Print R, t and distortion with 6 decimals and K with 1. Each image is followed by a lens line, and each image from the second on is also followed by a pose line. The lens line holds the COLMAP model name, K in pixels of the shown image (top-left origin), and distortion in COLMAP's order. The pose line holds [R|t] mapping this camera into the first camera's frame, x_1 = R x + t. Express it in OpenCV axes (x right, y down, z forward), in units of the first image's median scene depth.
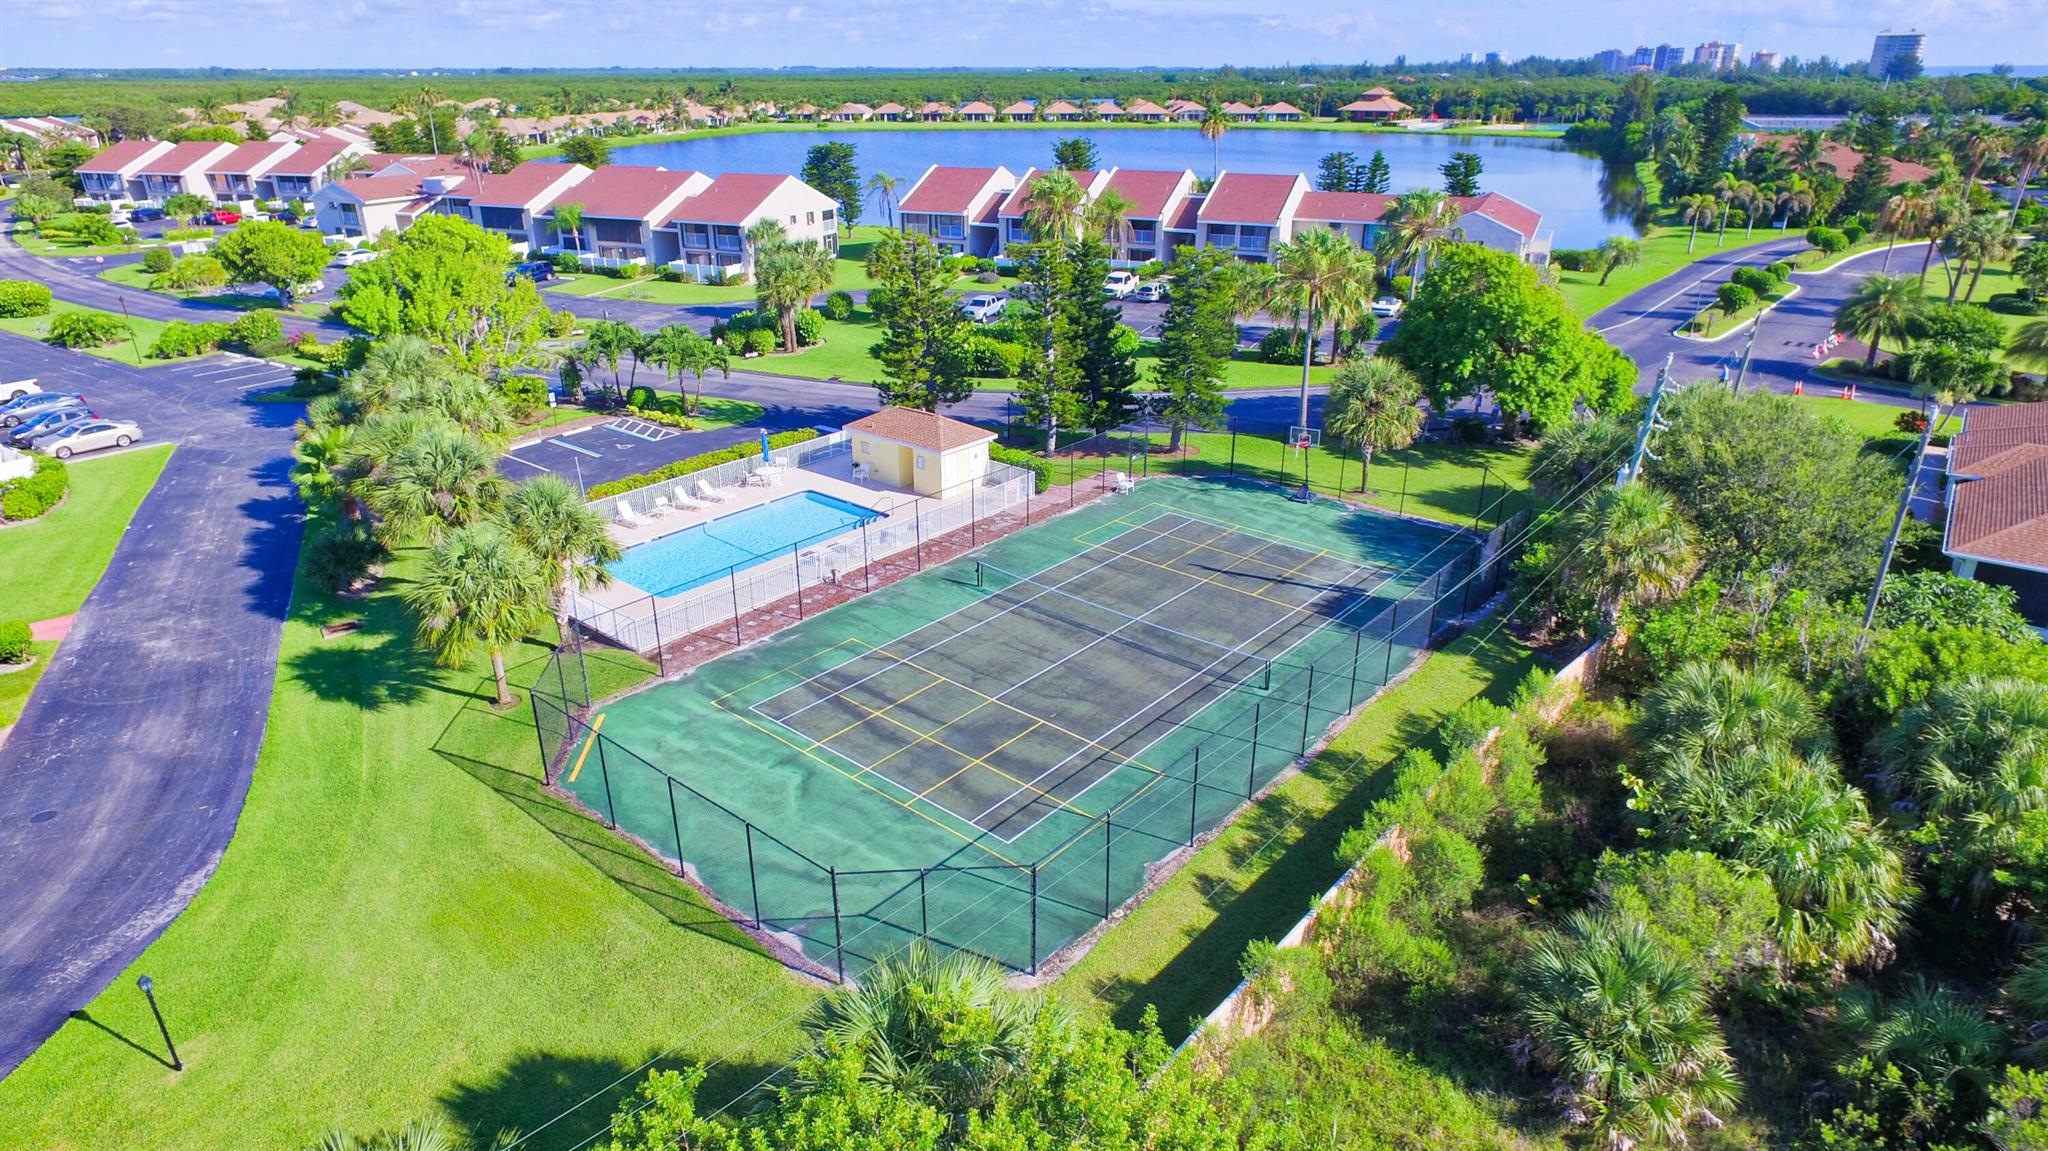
lens RADIAL K [[1209.2, 0, 1024.0], [0, 1209.2, 575.5], [0, 0, 1]] dist [-0.005343, -0.001129]
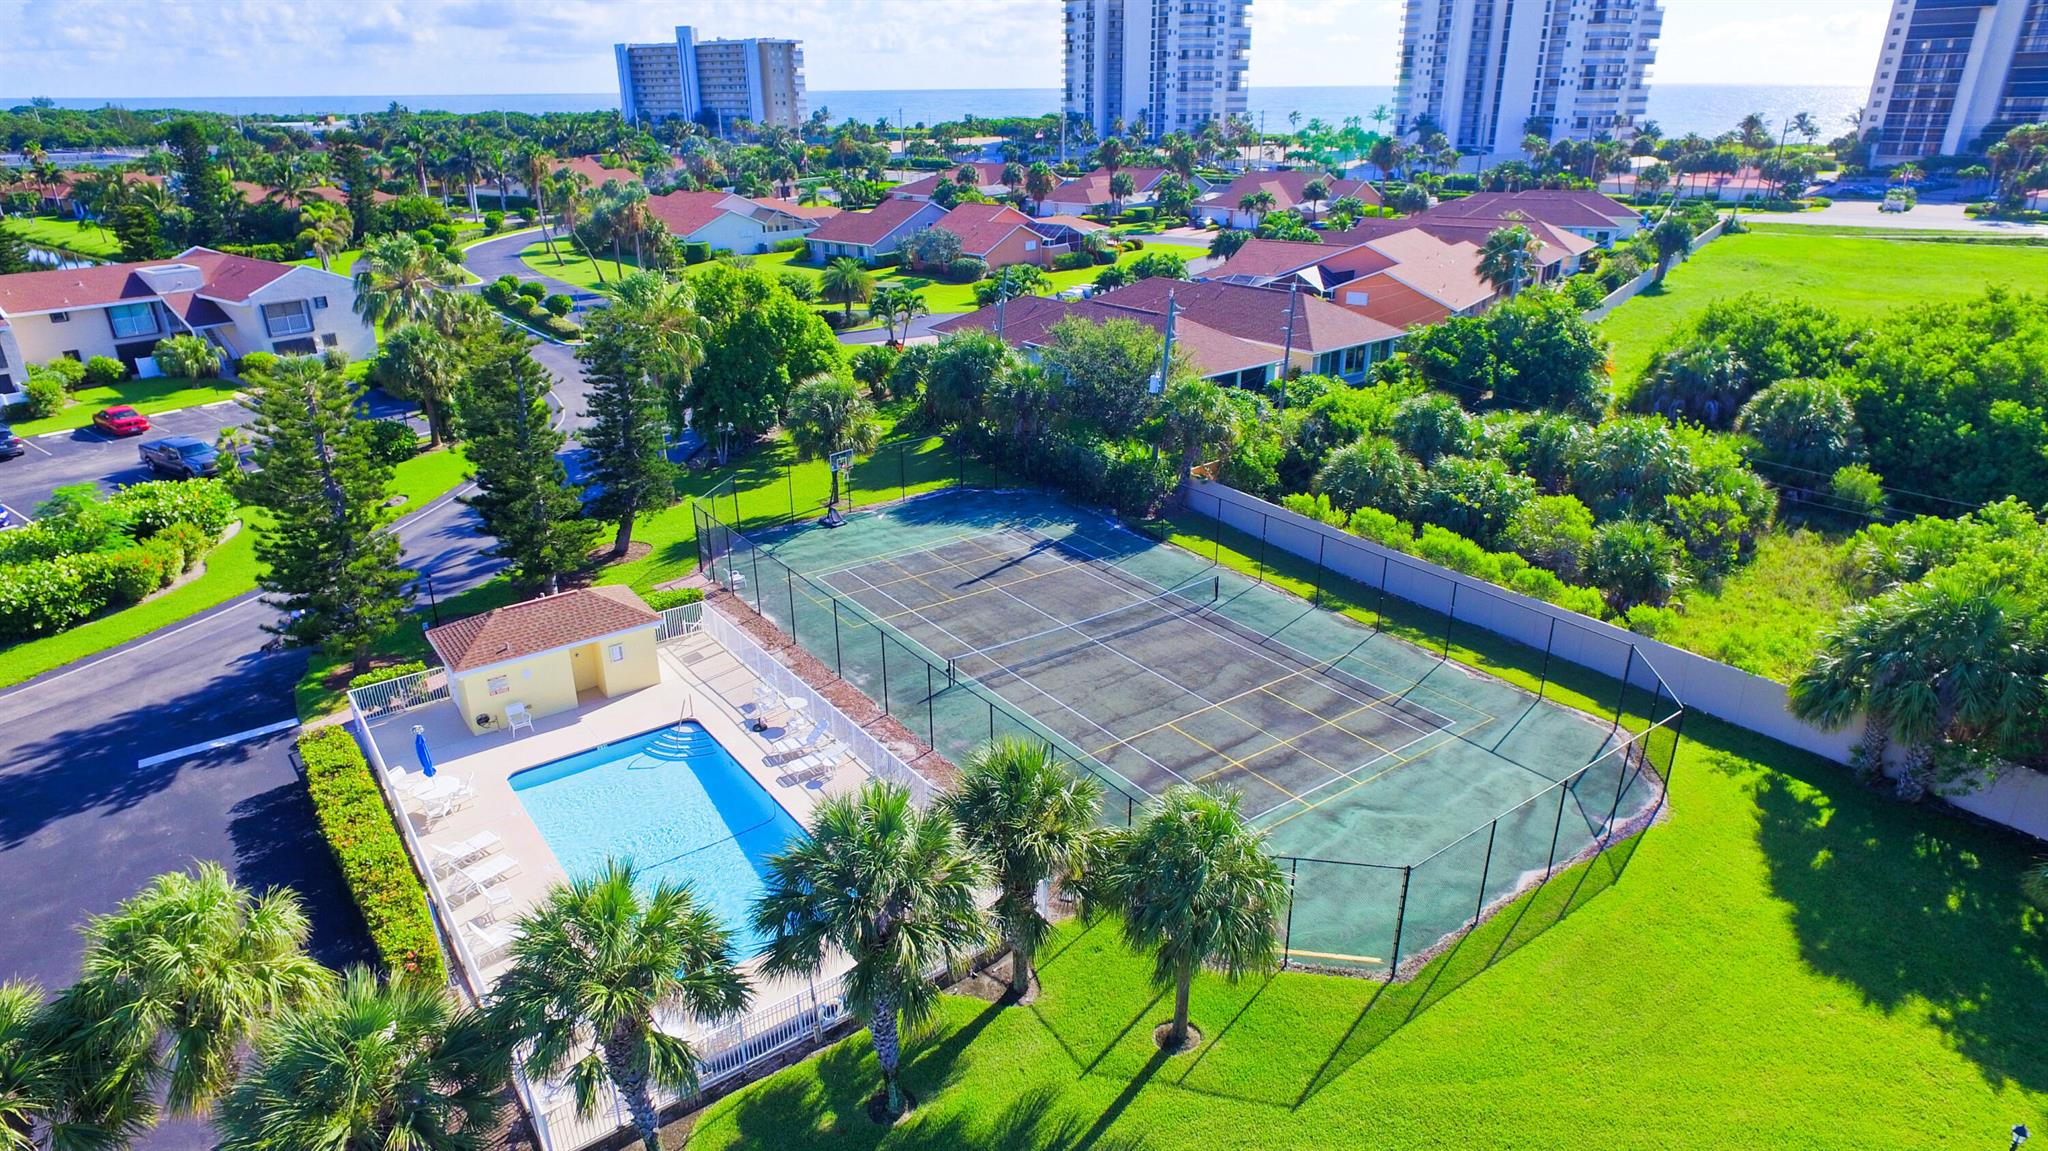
lens RADIAL K [[1209.2, 0, 1024.0], [0, 1209.2, 575.5], [0, 0, 1]] dist [-0.005343, -0.001129]
pose [[0.229461, -0.369113, 0.900613, -0.605528], [0.390062, 0.882621, 0.262357, -0.209472], [-0.891739, 0.291094, 0.346504, 0.482133]]
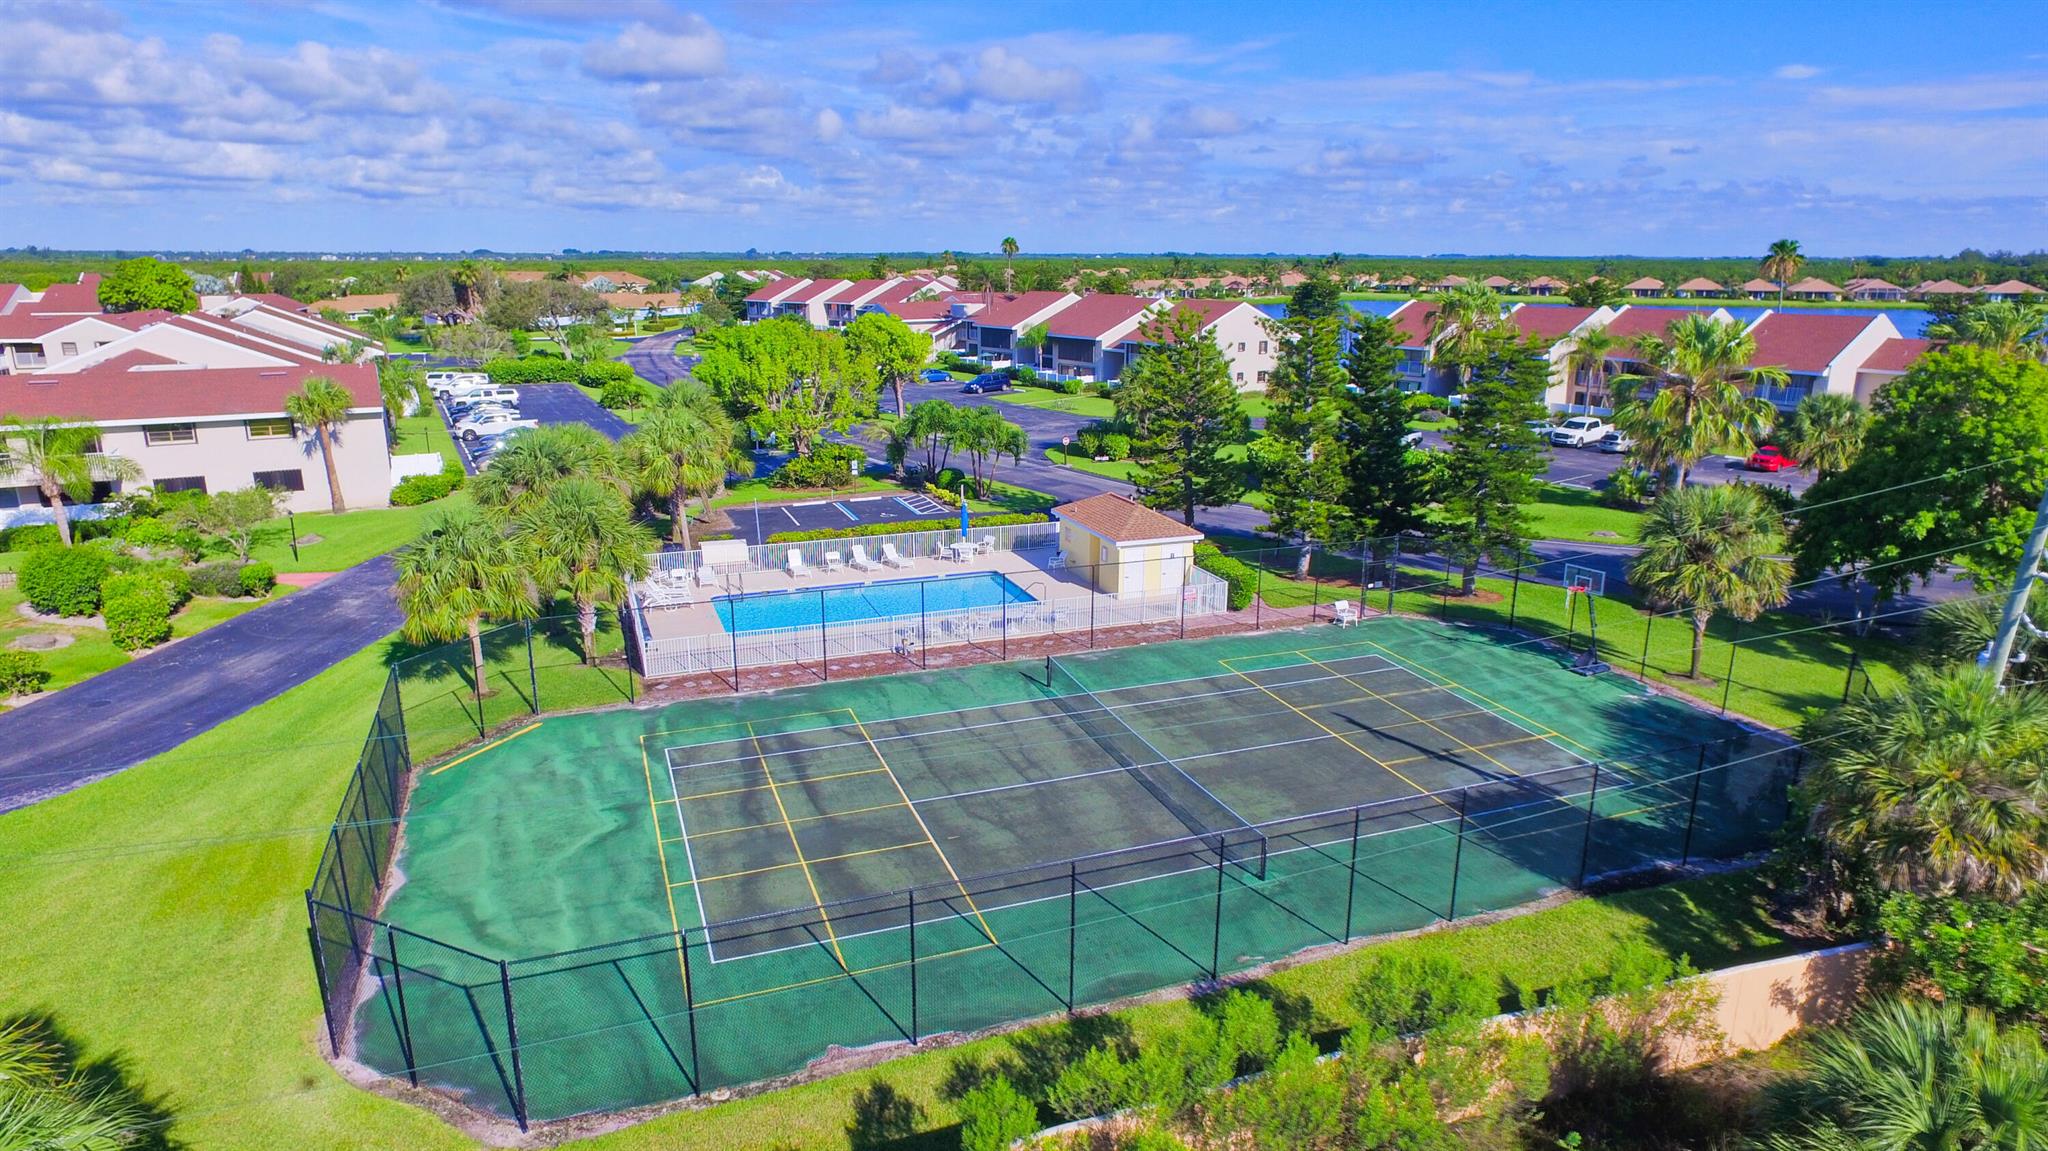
lens RADIAL K [[1204.3, 0, 1024.0], [0, 1204.3, 575.5], [0, 0, 1]] dist [-0.009042, 0.017336]
pose [[0.873861, 0.128997, -0.468750, 0.245916], [-0.193428, 0.976812, -0.091783, 0.010186], [0.446040, 0.170875, 0.878550, 0.205944]]
